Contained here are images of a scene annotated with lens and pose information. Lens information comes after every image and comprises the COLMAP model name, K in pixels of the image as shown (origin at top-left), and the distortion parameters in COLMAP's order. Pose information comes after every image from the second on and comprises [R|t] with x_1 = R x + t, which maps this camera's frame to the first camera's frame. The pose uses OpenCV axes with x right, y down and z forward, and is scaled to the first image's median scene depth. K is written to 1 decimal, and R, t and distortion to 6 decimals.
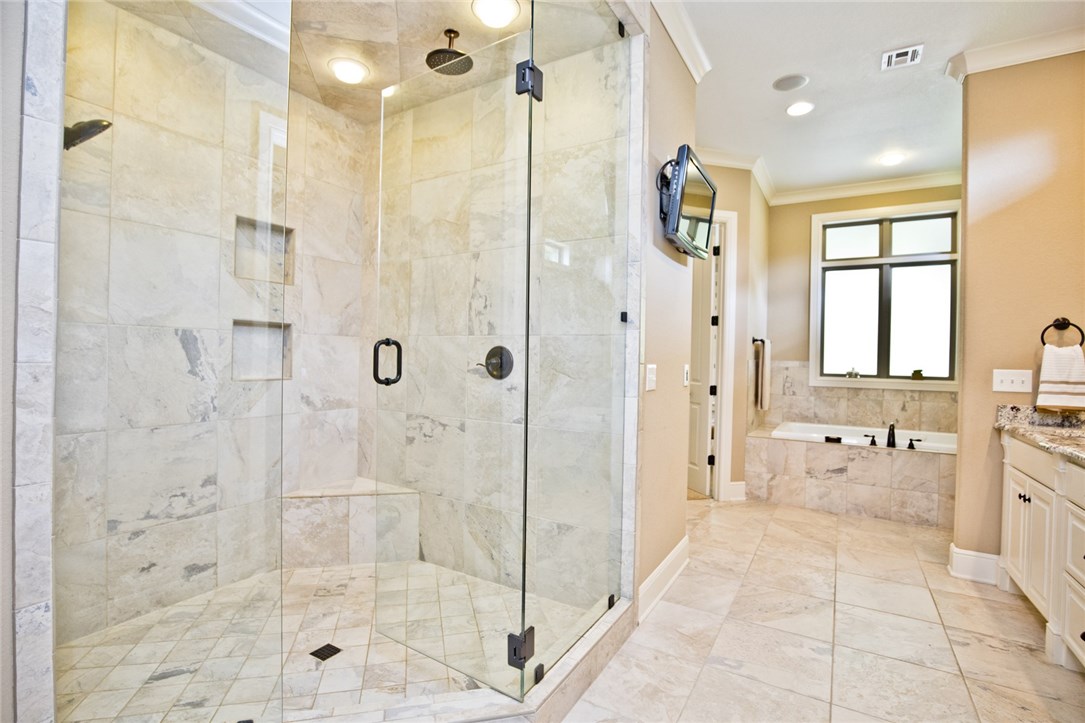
lens RADIAL K [[497.3, 0, 542.9], [0, 497.3, 358.9], [0, 0, 1]] dist [-0.033835, 0.004592]
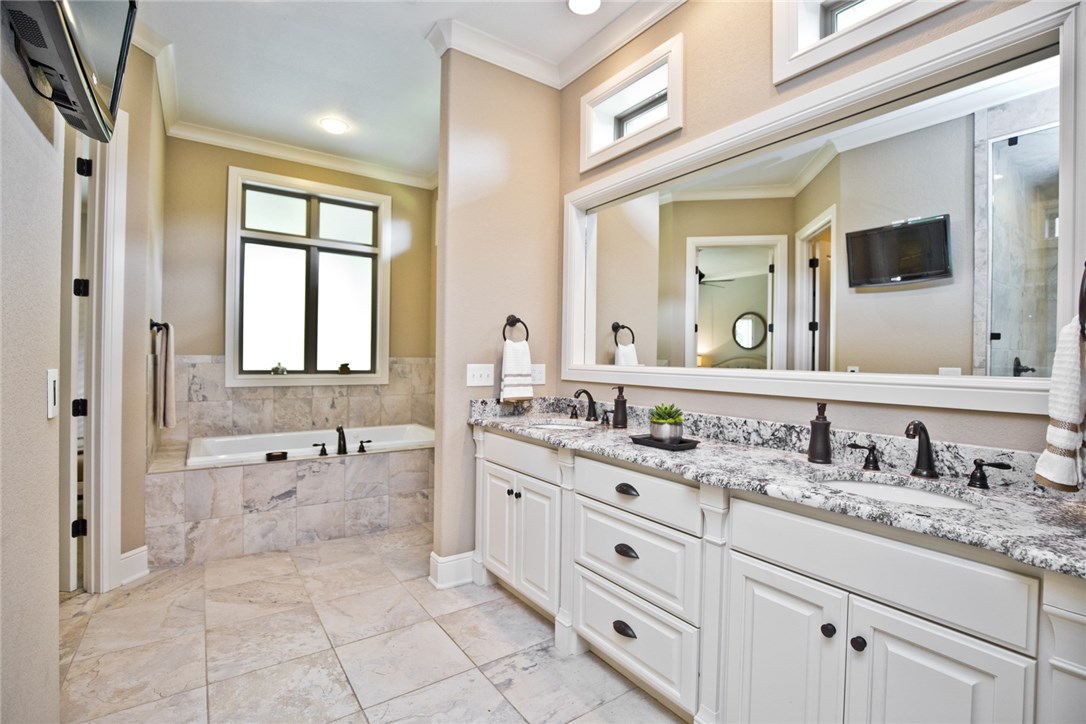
lens RADIAL K [[497.7, 0, 545.5], [0, 497.7, 360.8], [0, 0, 1]] dist [-0.033835, 0.004592]
pose [[0.404499, -0.017636, 0.914368, 0.049738], [-0.001350, 0.999801, 0.019881, -0.003142], [-0.914537, -0.009276, 0.404395, 0.284075]]
